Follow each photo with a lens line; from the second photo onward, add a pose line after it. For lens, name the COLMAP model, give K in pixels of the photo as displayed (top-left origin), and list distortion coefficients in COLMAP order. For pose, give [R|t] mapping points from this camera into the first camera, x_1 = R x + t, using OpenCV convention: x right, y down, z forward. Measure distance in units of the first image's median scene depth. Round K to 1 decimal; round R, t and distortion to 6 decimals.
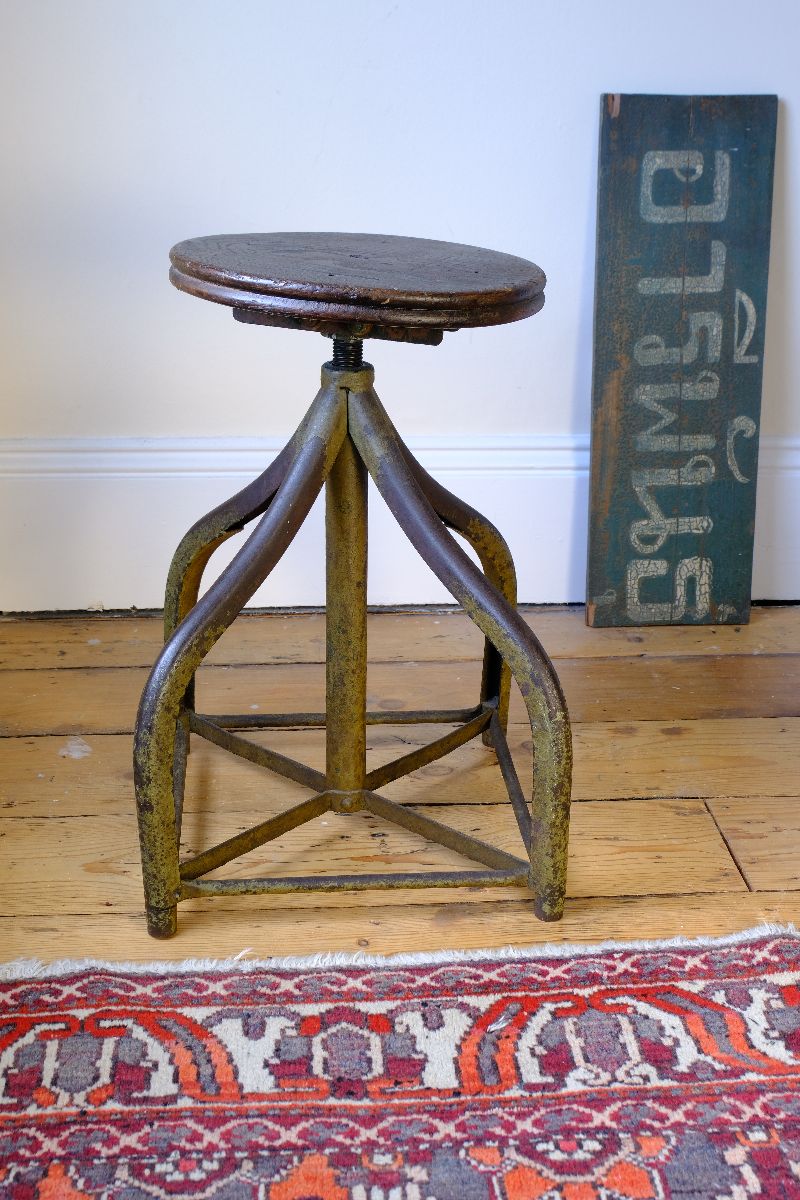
lens RADIAL K [[1628.5, 0, 395.4], [0, 1628.5, 595.1], [0, 0, 1]] dist [0.008790, 0.000000]
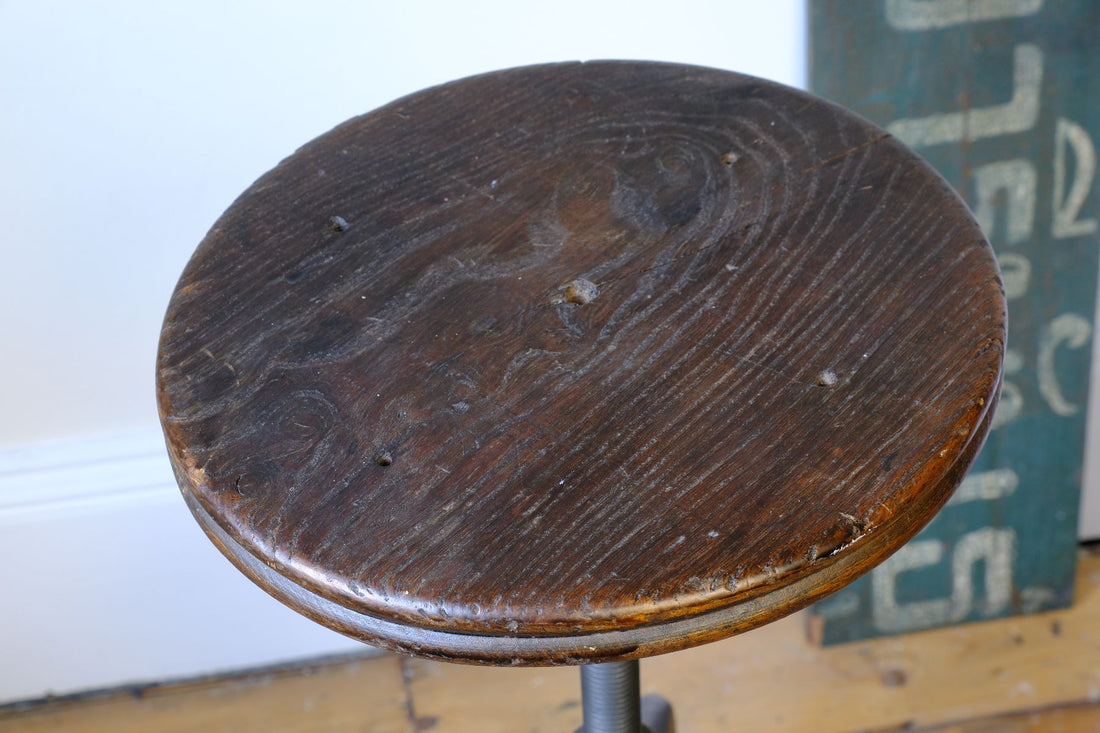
lens RADIAL K [[2176.7, 0, 544.6], [0, 2176.7, 370.7], [0, 0, 1]] dist [-0.038749, 0.000000]
pose [[0.994294, -0.098344, 0.041328, -0.004069], [0.081123, 0.948658, 0.305724, -0.491081], [-0.069272, -0.300627, 0.951223, 0.407450]]
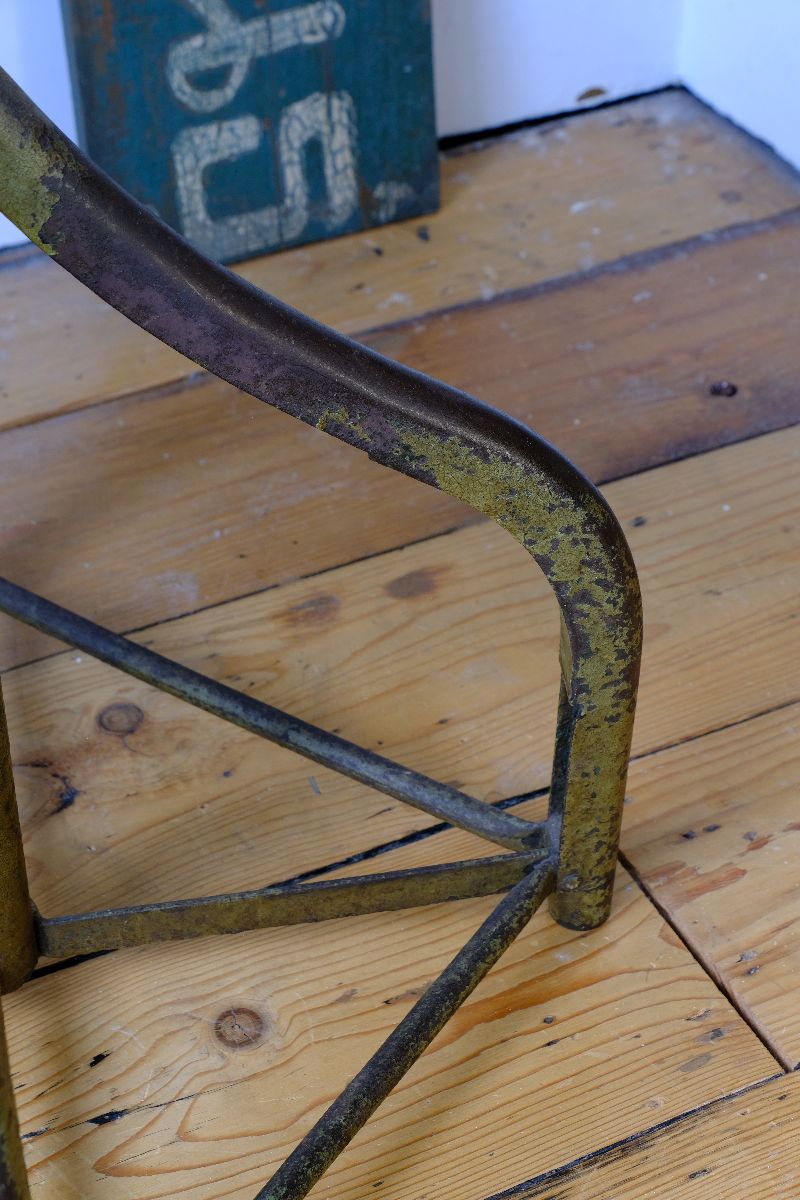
lens RADIAL K [[2502.7, 0, 406.1], [0, 2502.7, 600.9], [0, 0, 1]] dist [-0.071515, 0.000000]
pose [[0.921266, -0.249765, 0.298137, -0.041070], [0.140082, 0.928191, 0.344728, -0.184632], [-0.362830, -0.275823, 0.890099, 0.523352]]
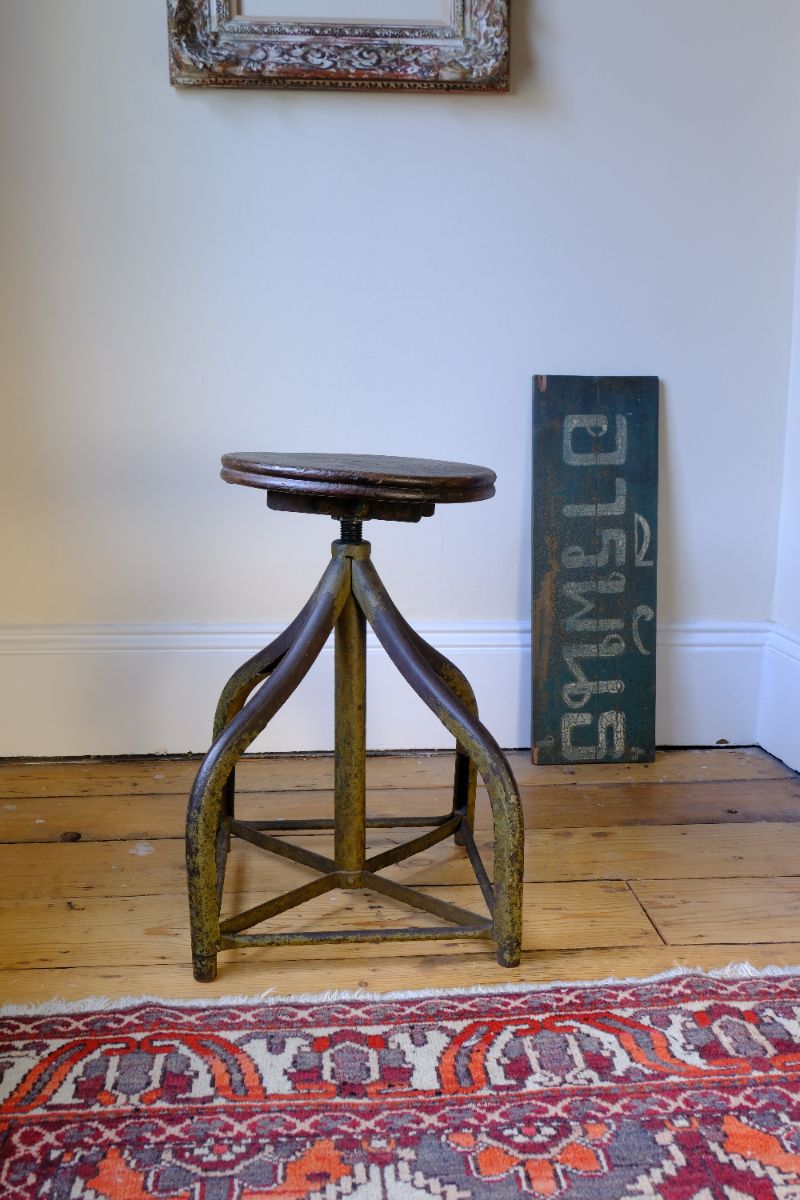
lens RADIAL K [[1196.5, 0, 398.4], [0, 1196.5, 598.9], [0, 0, 1]] dist [0.007188, 0.000000]
pose [[0.999945, -0.004943, 0.009216, 0.000495], [0.006462, 0.984935, -0.172805, 0.080497], [-0.008223, 0.172855, 0.984913, 0.029826]]
